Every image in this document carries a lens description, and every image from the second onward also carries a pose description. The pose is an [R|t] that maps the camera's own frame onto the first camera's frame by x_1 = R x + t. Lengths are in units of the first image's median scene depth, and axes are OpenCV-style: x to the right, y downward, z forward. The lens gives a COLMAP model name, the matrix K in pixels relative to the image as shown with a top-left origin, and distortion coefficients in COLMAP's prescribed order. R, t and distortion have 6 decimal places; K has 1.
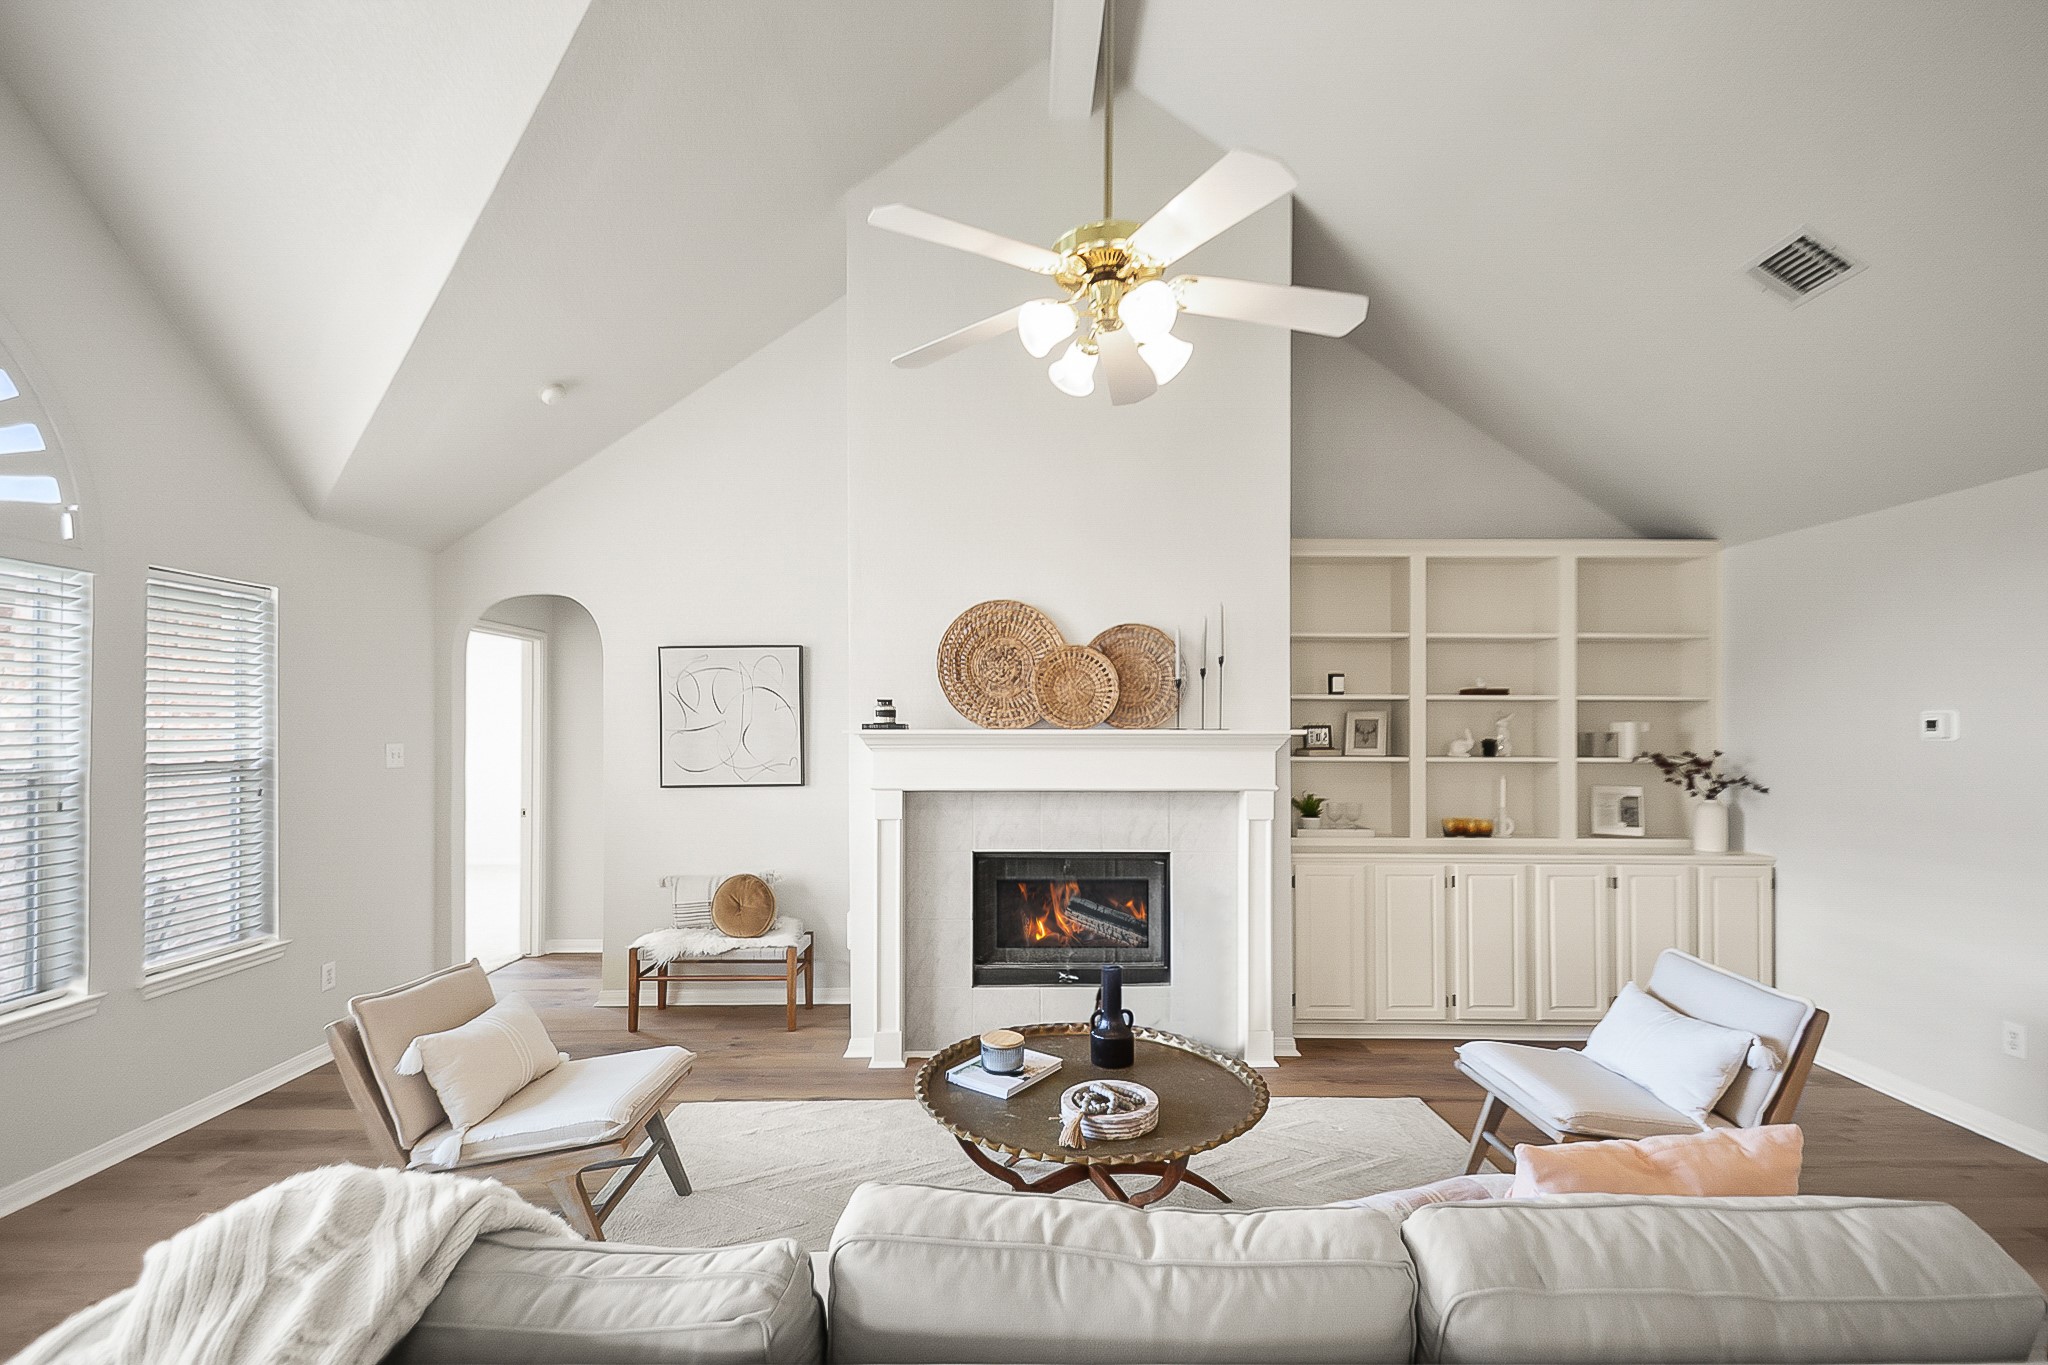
lens RADIAL K [[907.6, 0, 1030.2], [0, 907.6, 719.0], [0, 0, 1]] dist [0.004130, 0.000293]
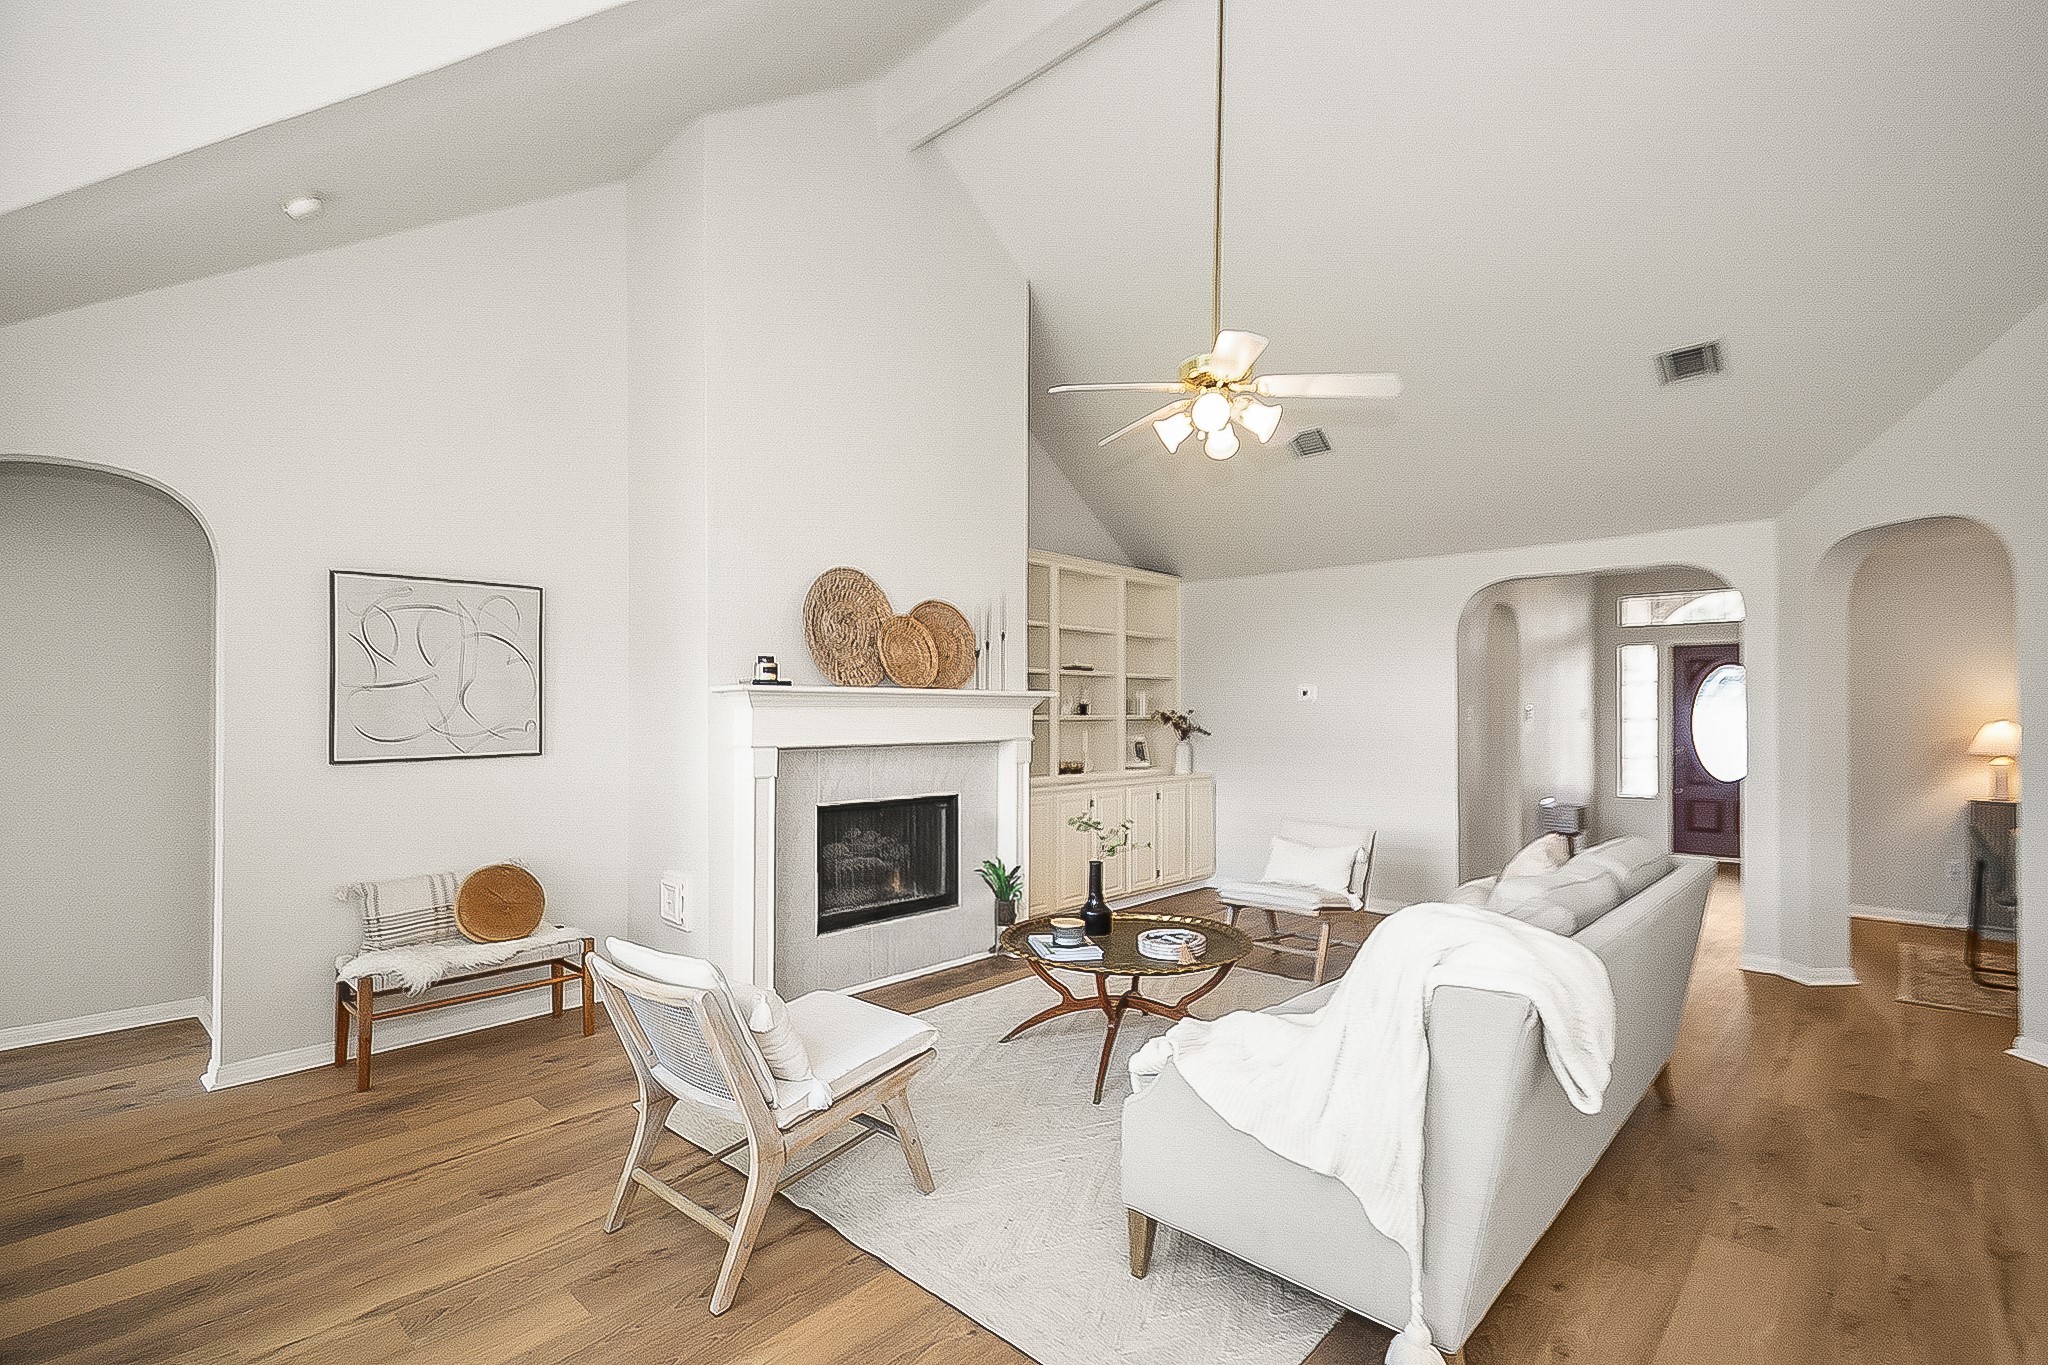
lens RADIAL K [[931.9, 0, 1074.9], [0, 931.9, 696.7], [0, 0, 1]] dist [0.008967, 0.000302]
pose [[0.668185, 0.009103, 0.743940, -0.600334], [-0.006223, 0.999959, -0.006646, 0.023855], [-0.743969, -0.000189, 0.668214, 0.059037]]
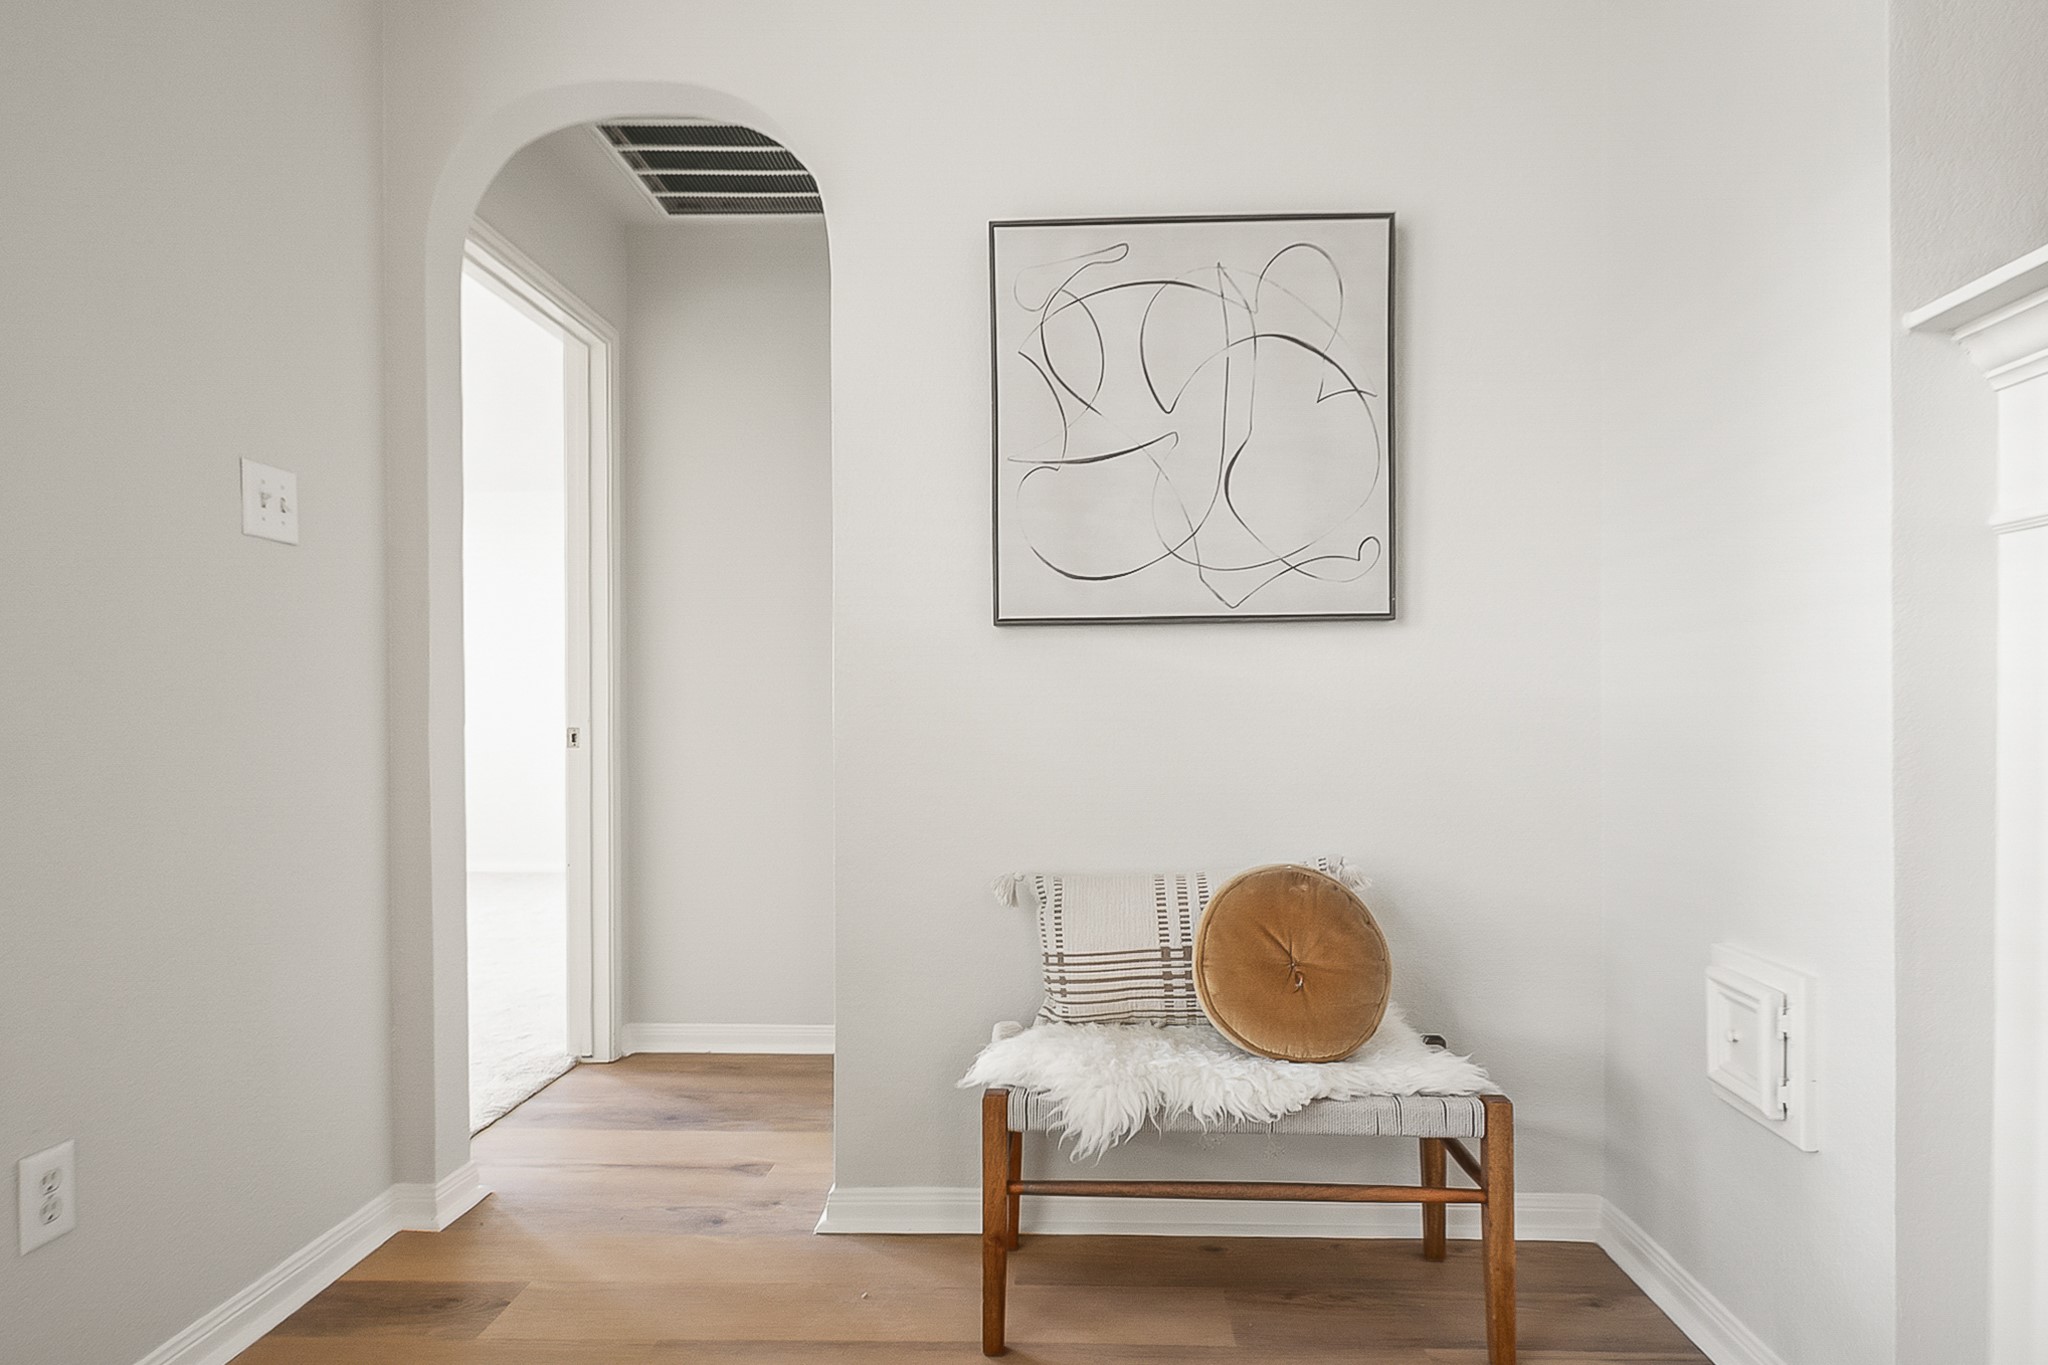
lens RADIAL K [[1145.7, 0, 1023.0], [0, 1145.7, 726.6], [0, 0, 1]] dist [-0.006748, -0.000568]
pose [[0.998235, -0.001788, -0.059361, -0.390583], [0.002789, 0.999855, 0.016784, 0.114150], [0.059322, -0.016920, 0.998095, 0.585446]]
